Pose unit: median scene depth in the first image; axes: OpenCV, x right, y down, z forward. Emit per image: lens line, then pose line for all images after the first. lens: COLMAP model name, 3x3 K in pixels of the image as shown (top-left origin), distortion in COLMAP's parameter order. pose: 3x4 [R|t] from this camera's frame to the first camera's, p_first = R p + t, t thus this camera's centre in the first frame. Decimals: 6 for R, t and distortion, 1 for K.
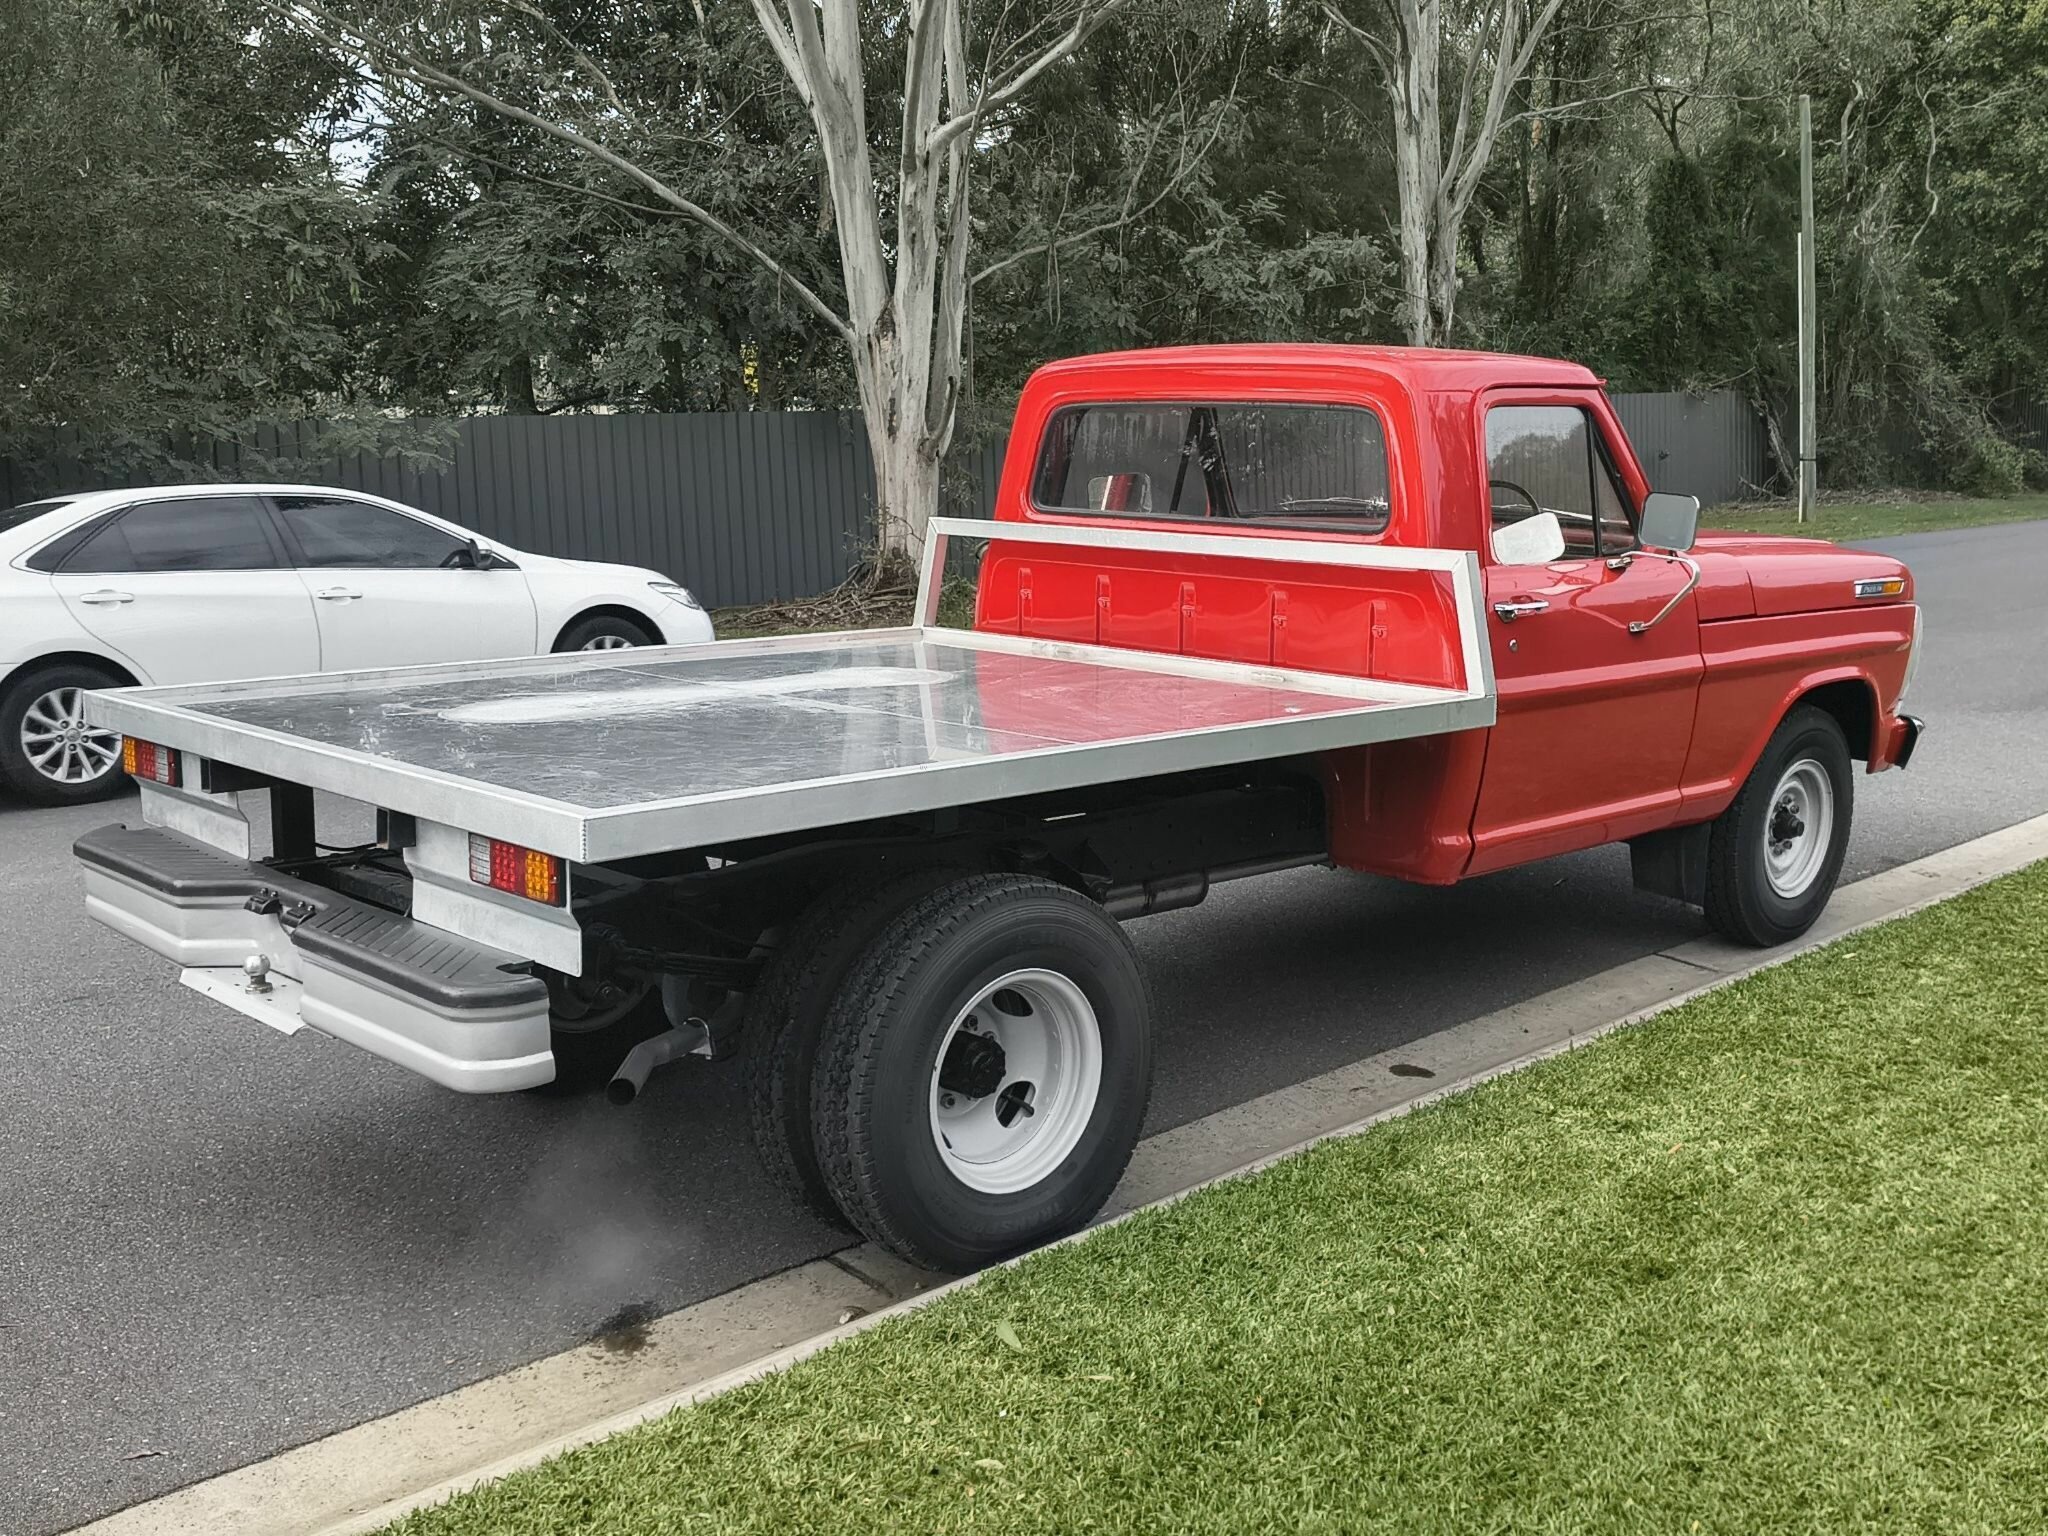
lens RADIAL K [[2106.9, 0, 1144.3], [0, 2106.9, 629.0], [0, 0, 1]] dist [-0.008986, 0.000000]
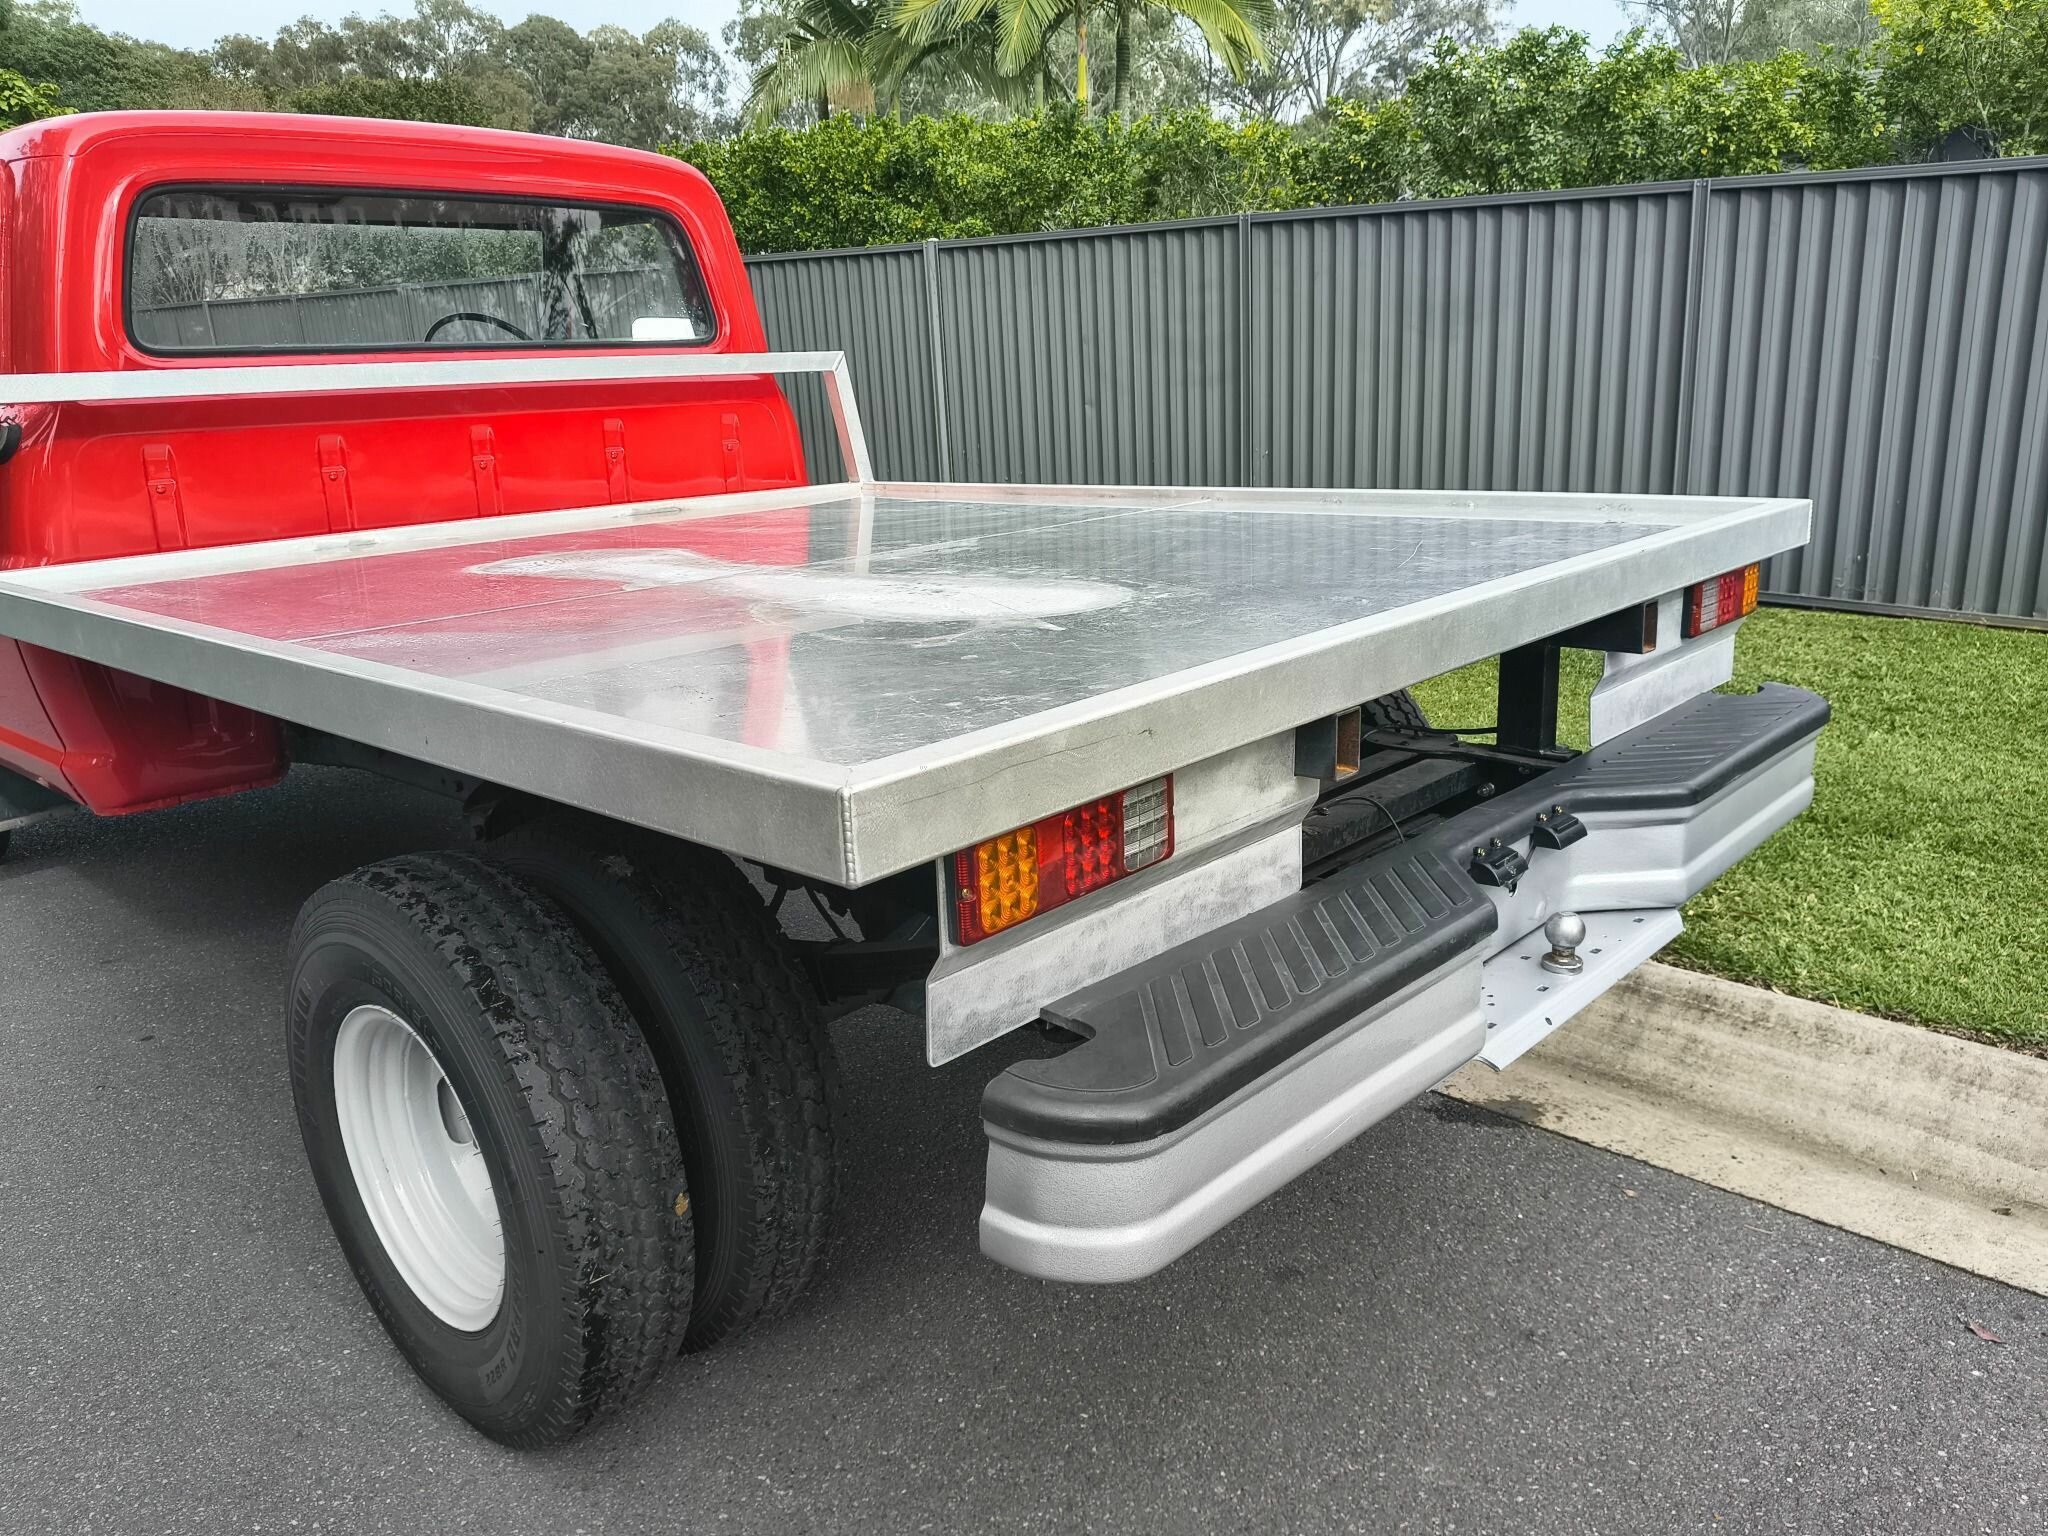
lens RADIAL K [[1553.0, 0, 1028.5], [0, 1553.0, 766.1], [0, 0, 1]] dist [-0.012096, -0.004223]
pose [[-0.045775, -0.256475, 0.965466, -0.116051], [0.134975, 0.956029, 0.260367, -0.004607], [-0.989791, 0.142232, -0.009144, 0.156649]]
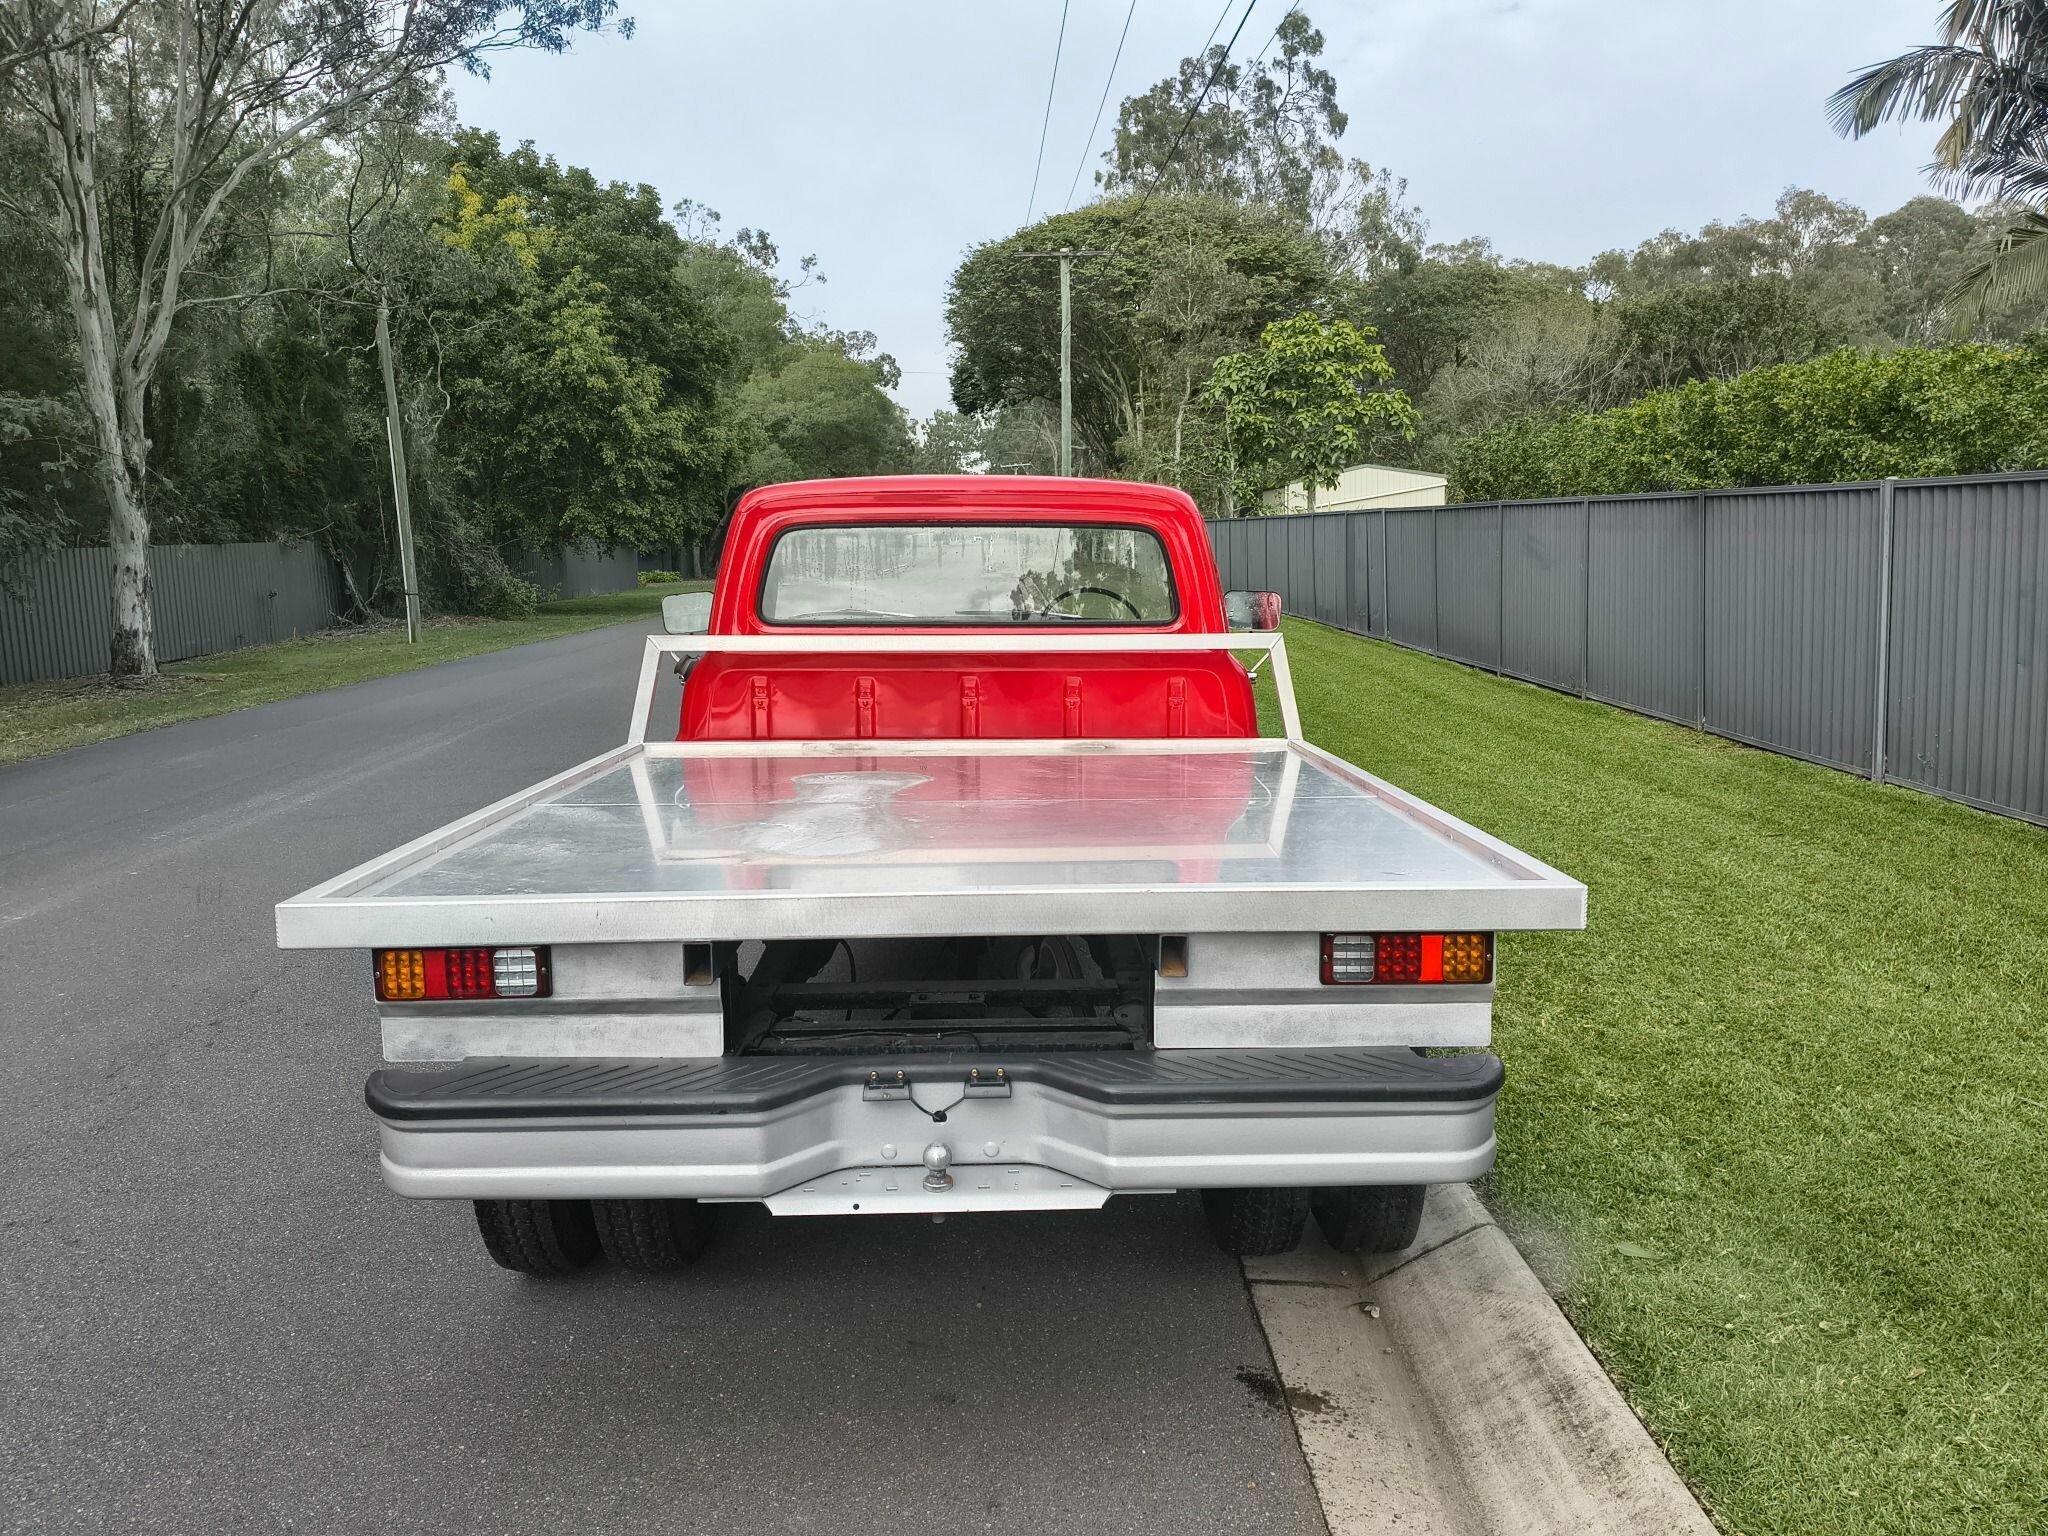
lens RADIAL K [[1553.0, 0, 1020.3], [0, 1553.0, 744.4], [0, 0, 1]] dist [-0.012096, -0.004223]
pose [[0.694696, -0.090790, 0.713551, -0.112202], [0.080355, 0.995588, 0.048444, -0.004665], [-0.714801, 0.023683, 0.698926, 0.071875]]
